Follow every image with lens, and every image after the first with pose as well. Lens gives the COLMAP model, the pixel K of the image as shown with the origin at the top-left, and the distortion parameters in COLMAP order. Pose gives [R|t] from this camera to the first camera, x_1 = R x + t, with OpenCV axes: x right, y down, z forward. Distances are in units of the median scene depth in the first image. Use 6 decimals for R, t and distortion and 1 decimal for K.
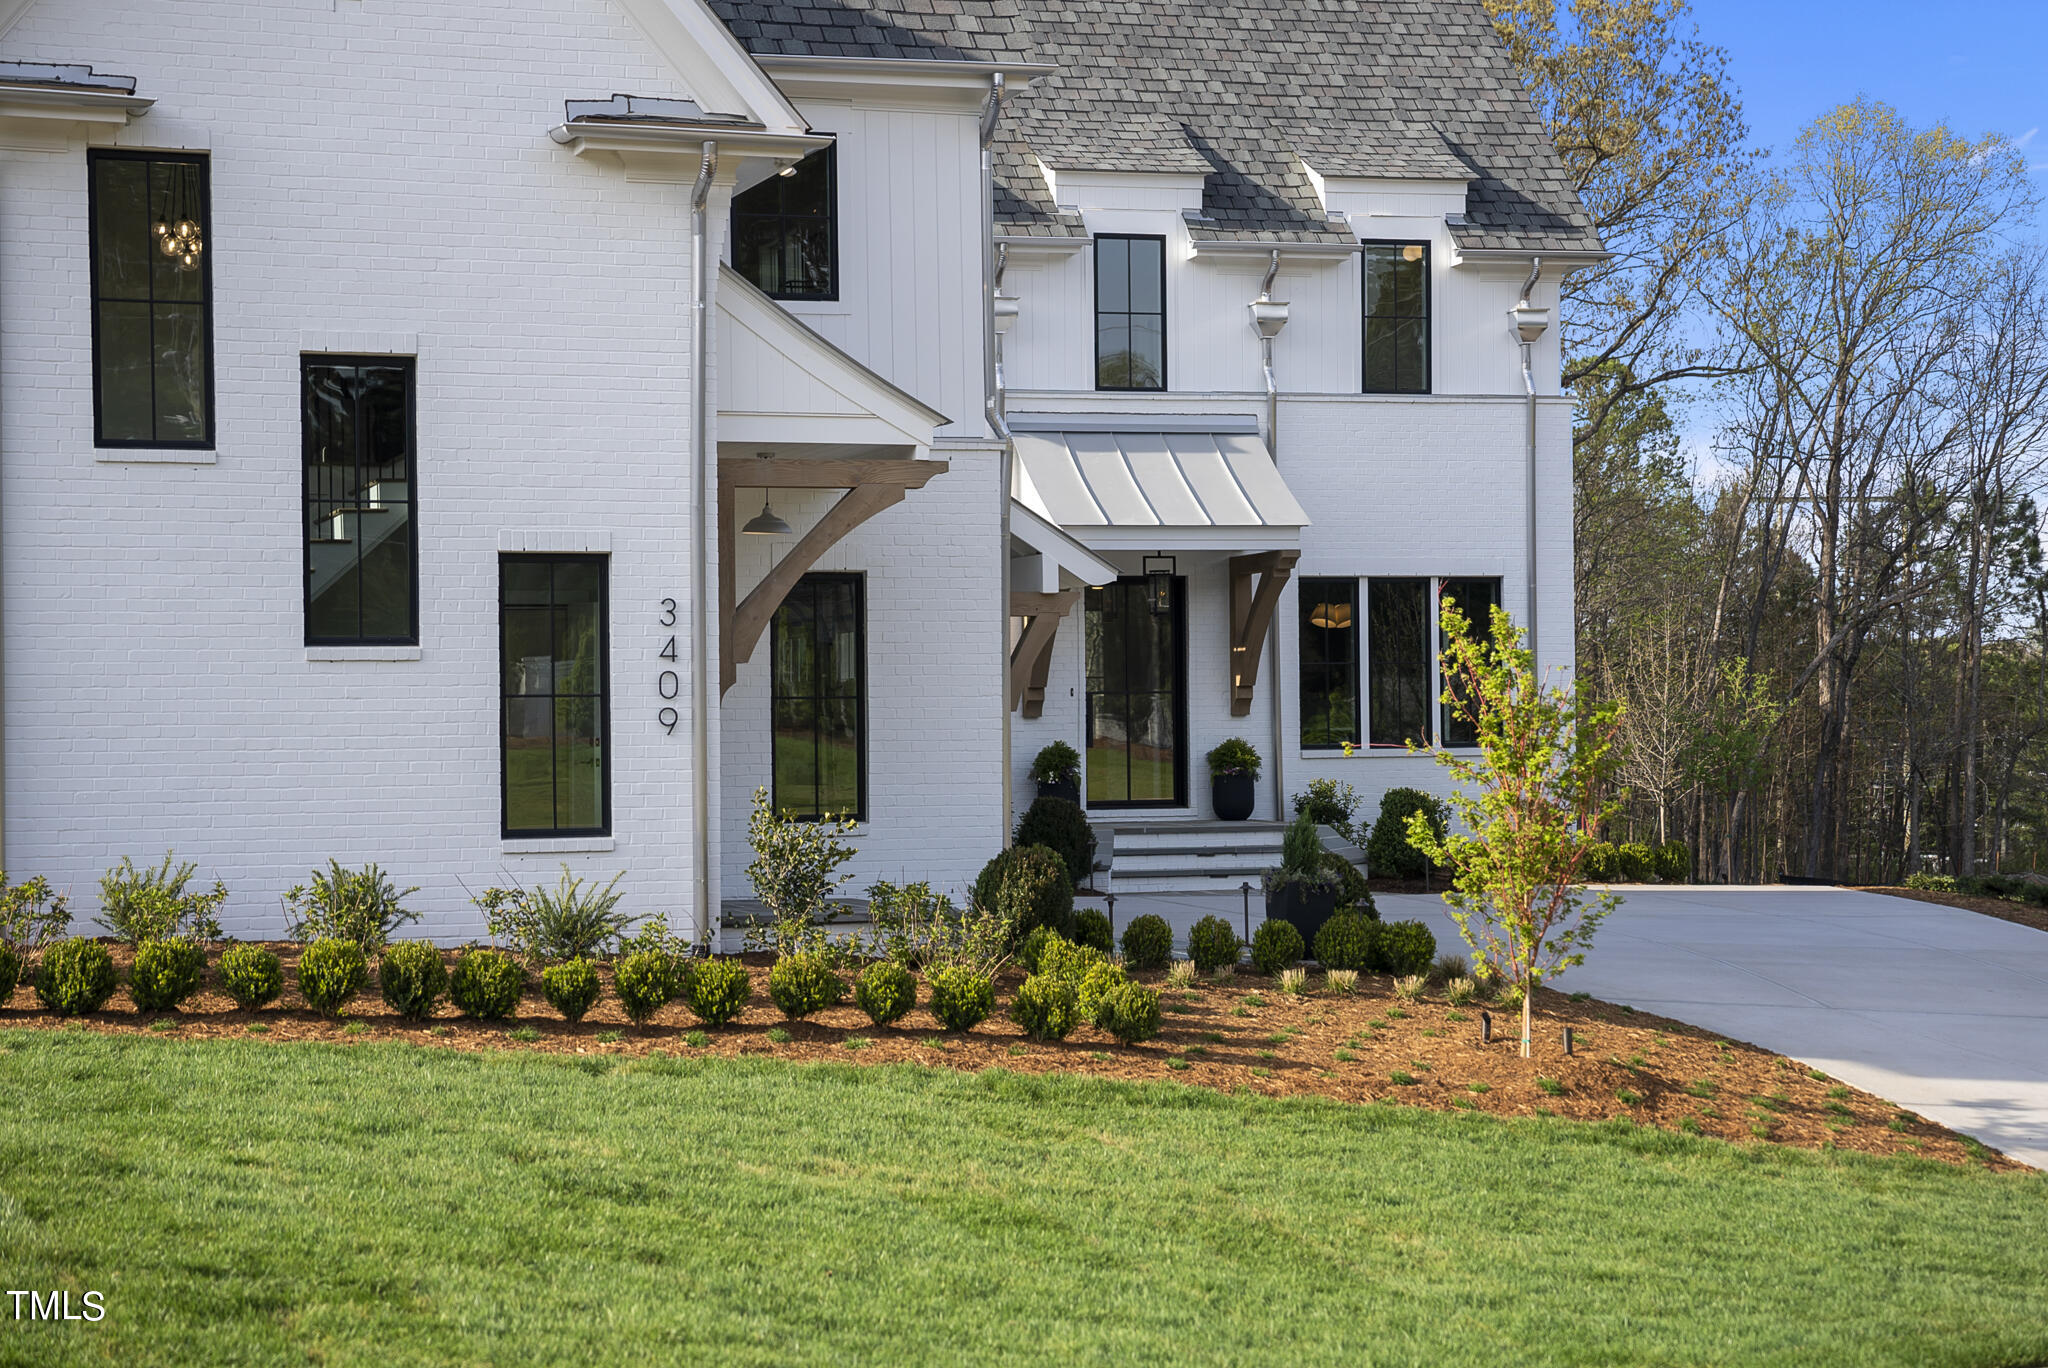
lens RADIAL K [[3984.7, 0, 1029.4], [0, 3984.7, 708.0], [0, 0, 1]] dist [0.309481, -0.049722]
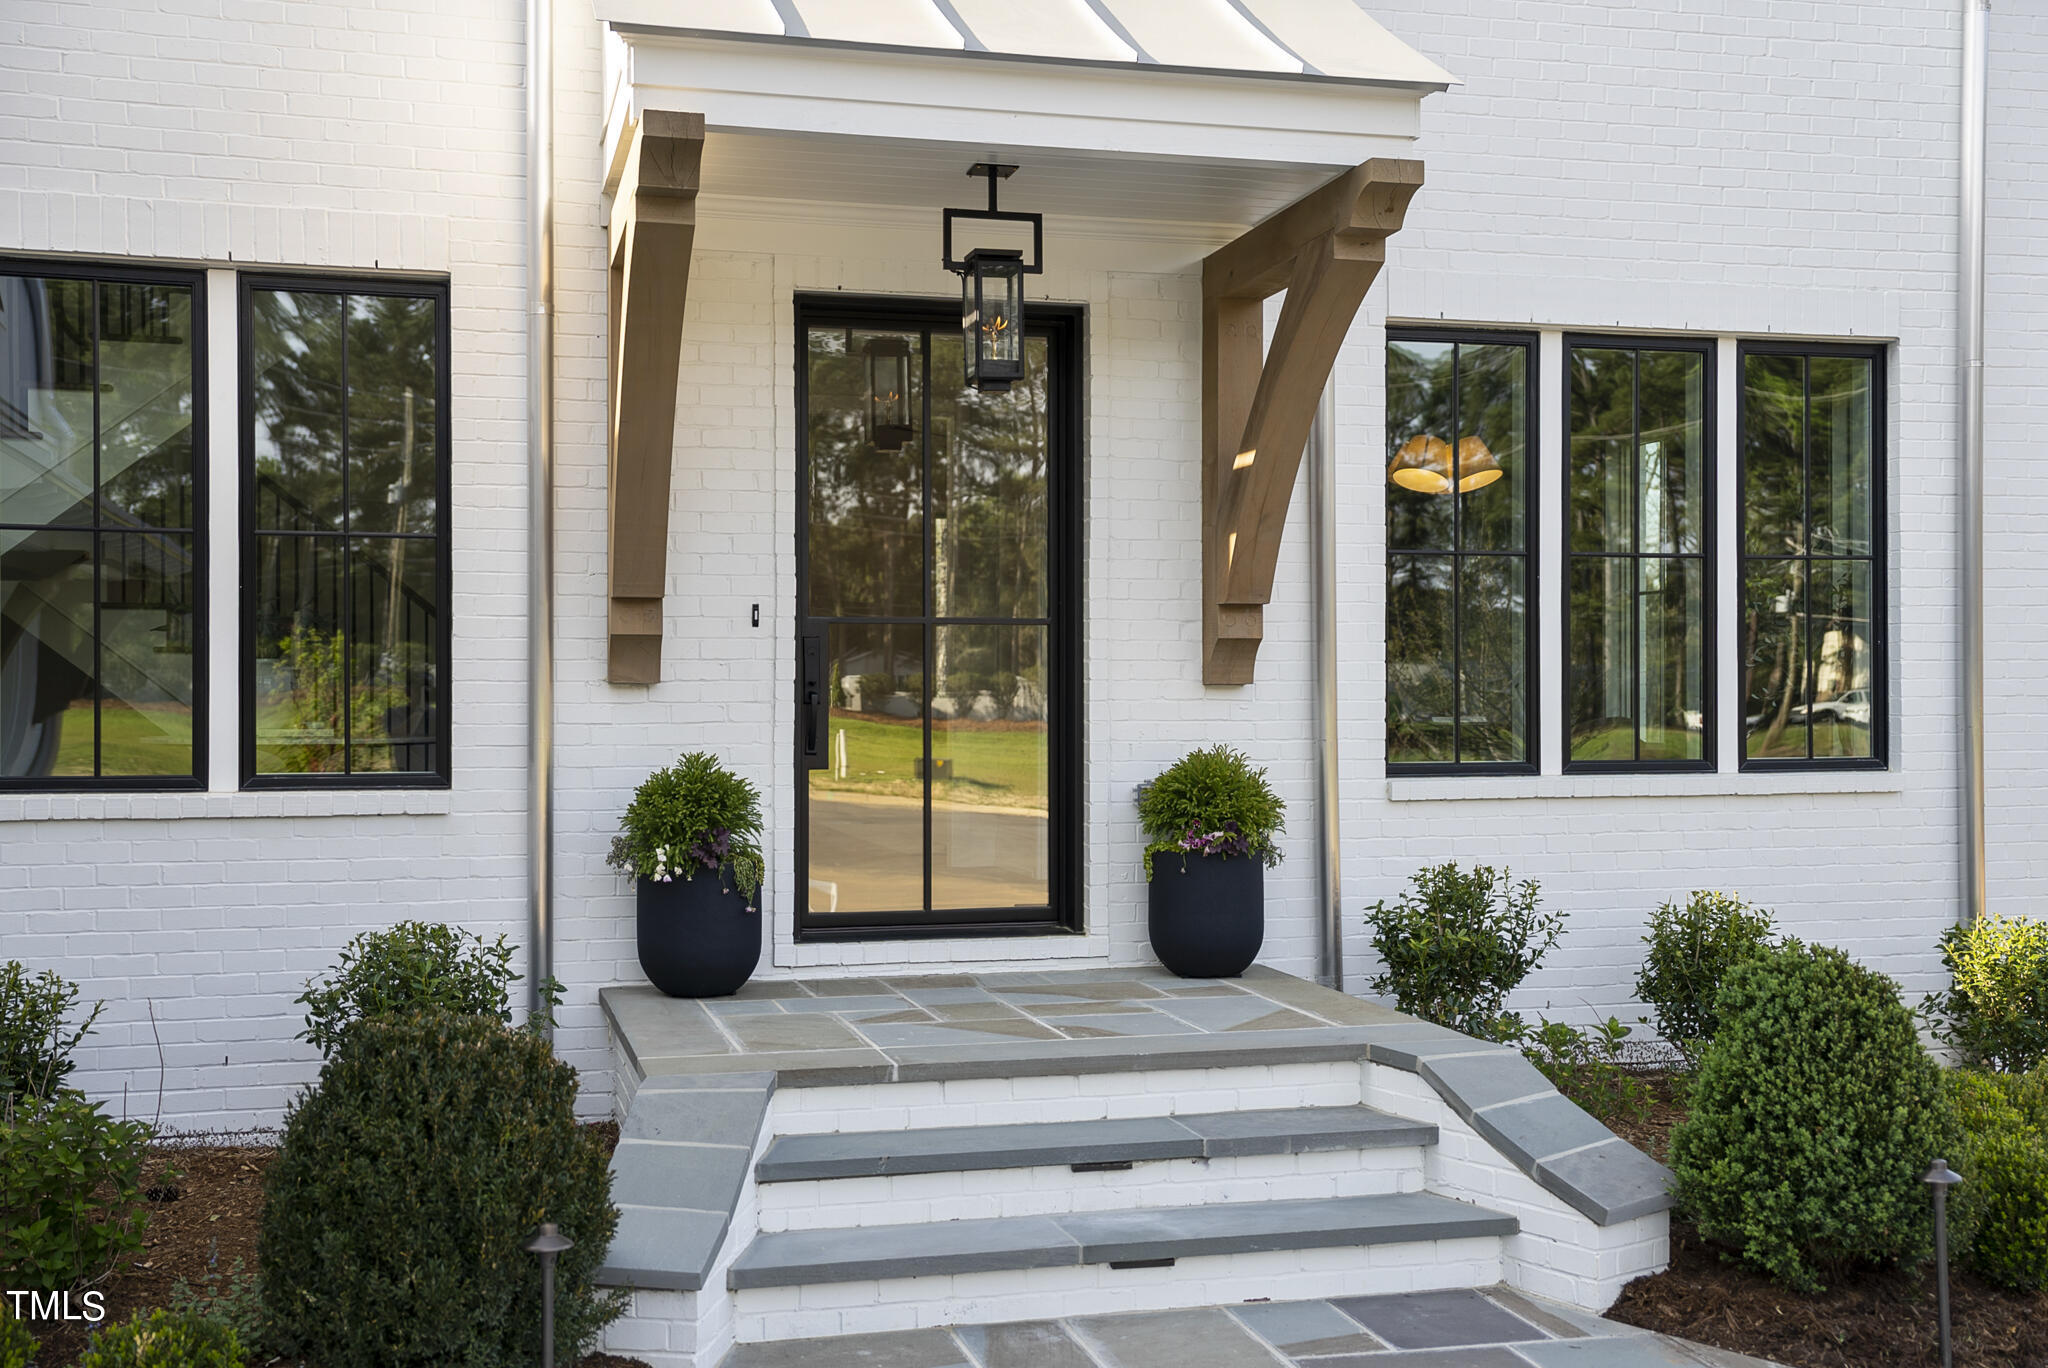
lens RADIAL K [[2228.1, 0, 1027.2], [0, 2228.1, 698.0], [0, 0, 1]] dist [0.030339, 0.011458]
pose [[0.999263, 0.008574, -0.037422, 0.042194], [-0.008583, 0.999963, -0.000092, 0.003234], [0.037420, 0.000413, 0.999300, 0.795614]]
